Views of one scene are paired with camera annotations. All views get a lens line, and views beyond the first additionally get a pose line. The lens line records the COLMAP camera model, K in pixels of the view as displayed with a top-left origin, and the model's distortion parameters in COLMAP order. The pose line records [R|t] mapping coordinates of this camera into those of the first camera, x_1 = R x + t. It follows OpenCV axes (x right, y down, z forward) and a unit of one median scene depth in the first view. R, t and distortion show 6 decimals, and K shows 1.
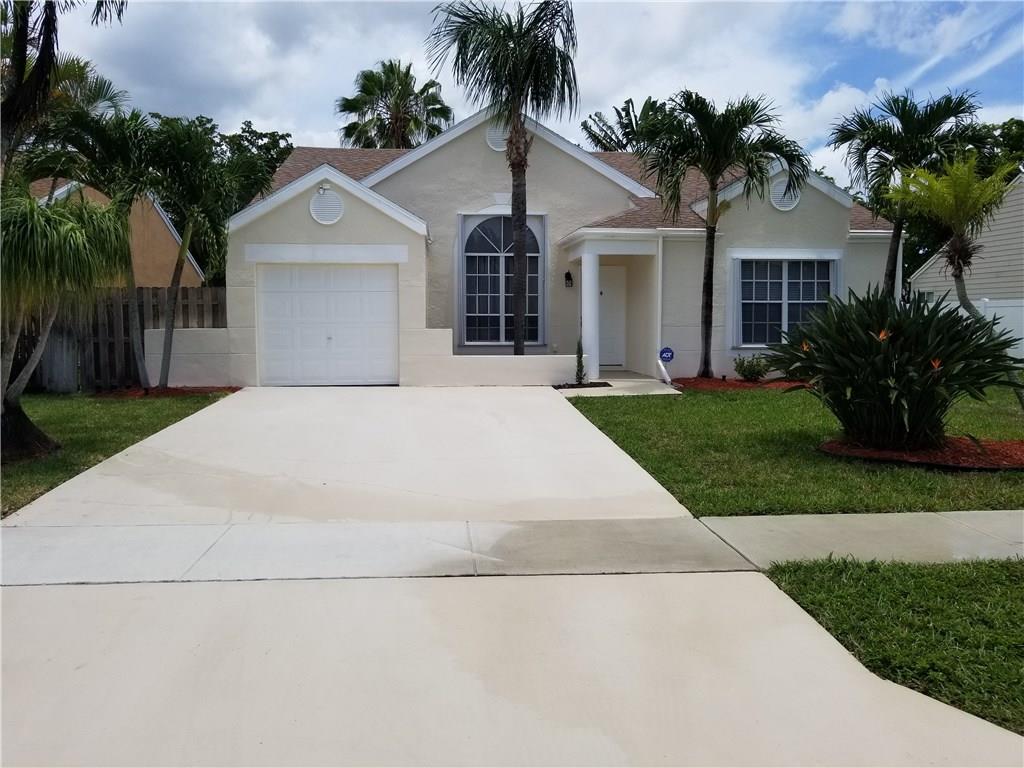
lens RADIAL K [[905.3, 0, 431.5], [0, 905.3, 383.6], [0, 0, 1]] dist [-0.014193, -0.001197]
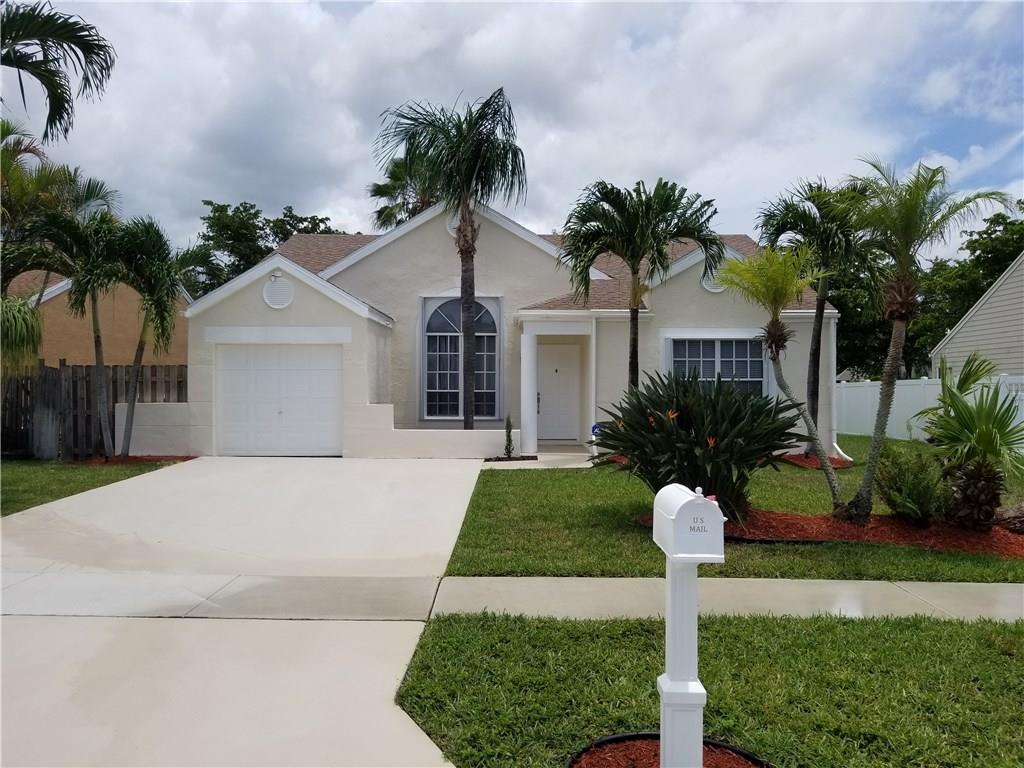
lens RADIAL K [[905.3, 0, 431.5], [0, 905.3, 383.6], [0, 0, 1]] dist [-0.014193, -0.001197]
pose [[0.995075, 0.002865, -0.099086, 0.168349], [-0.010731, 0.996821, -0.078944, -0.000852], [0.098544, 0.079618, 0.991942, -0.056070]]
